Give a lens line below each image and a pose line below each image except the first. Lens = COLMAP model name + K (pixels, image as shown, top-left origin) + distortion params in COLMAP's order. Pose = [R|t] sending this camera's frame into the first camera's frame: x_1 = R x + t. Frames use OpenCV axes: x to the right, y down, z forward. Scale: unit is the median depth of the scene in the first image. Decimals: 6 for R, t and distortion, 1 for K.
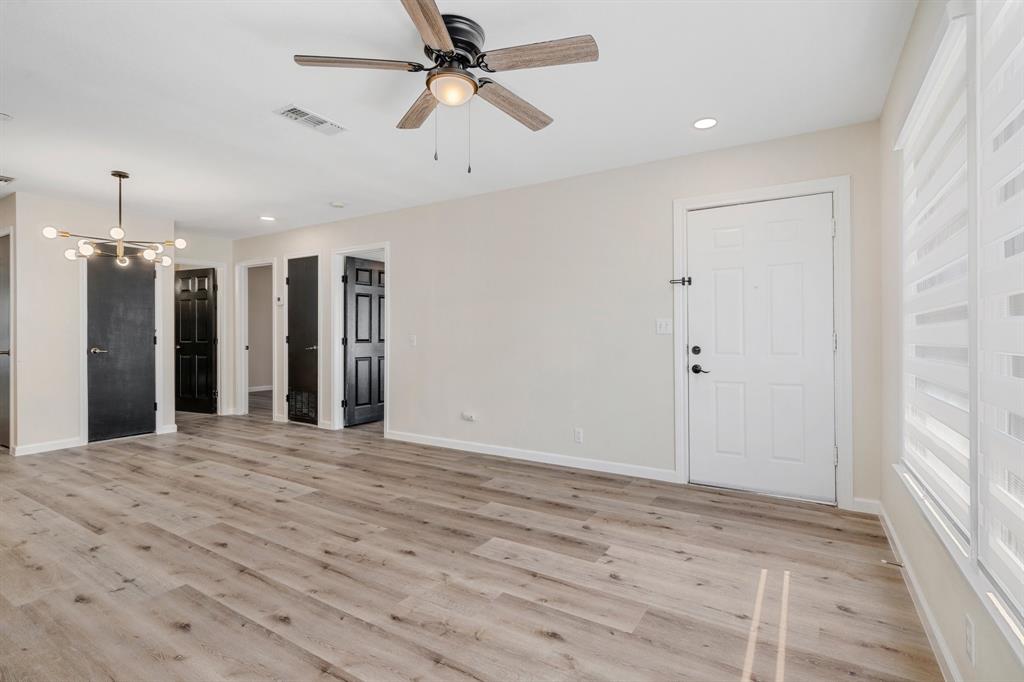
lens RADIAL K [[486.4, 0, 516.3], [0, 486.4, 336.0], [0, 0, 1]] dist [0.000803, 0.000017]
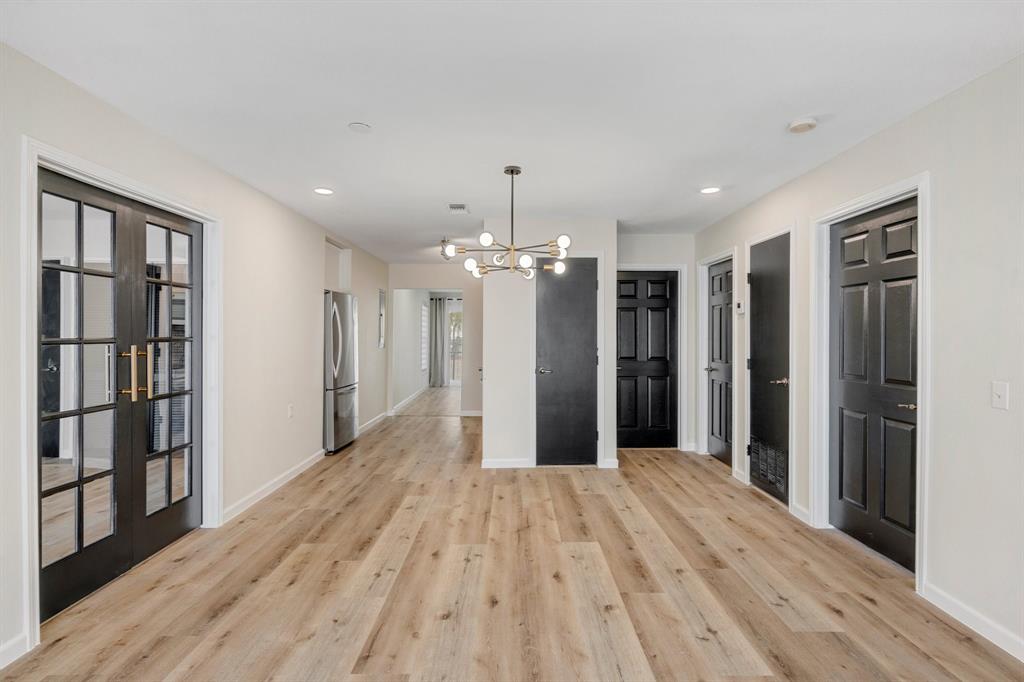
lens RADIAL K [[486.4, 0, 514.4], [0, 486.4, 332.4], [0, 0, 1]] dist [0.000803, 0.000017]
pose [[0.526340, -0.003022, -0.850269, -0.123603], [-0.004894, 0.999966, -0.006583, -0.058460], [0.850260, 0.007627, 0.526308, 0.690330]]
